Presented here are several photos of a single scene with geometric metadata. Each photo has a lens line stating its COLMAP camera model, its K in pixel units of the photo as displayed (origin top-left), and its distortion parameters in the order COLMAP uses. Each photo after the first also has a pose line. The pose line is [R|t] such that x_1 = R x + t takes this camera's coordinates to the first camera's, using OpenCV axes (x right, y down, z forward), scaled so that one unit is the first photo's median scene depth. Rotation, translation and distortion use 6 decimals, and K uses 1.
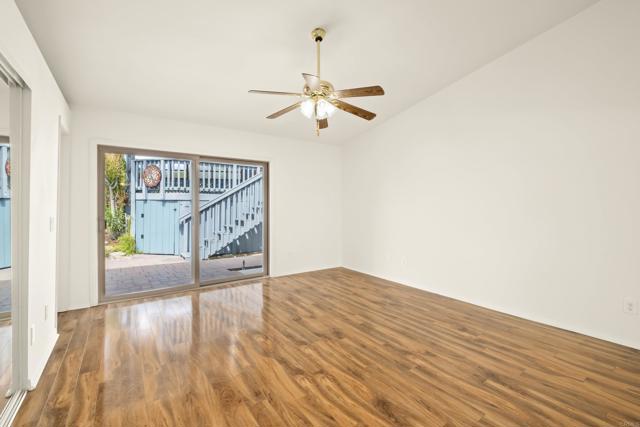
lens RADIAL K [[280.5, 0, 319.6], [0, 280.5, 209.0], [0, 0, 1]] dist [0.000659, 0.000205]
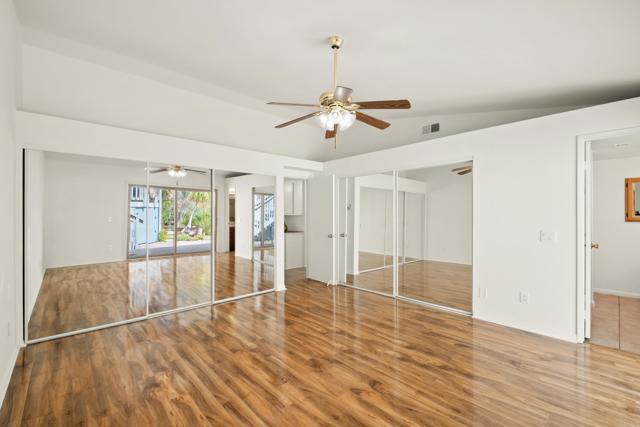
lens RADIAL K [[280.5, 0, 319.9], [0, 280.5, 214.1], [0, 0, 1]] dist [0.000659, 0.000205]
pose [[-0.991865, -0.000963, -0.127292, 0.177740], [-0.001720, 0.999982, 0.005834, -0.045650], [0.127284, 0.006005, -0.991848, 2.024139]]
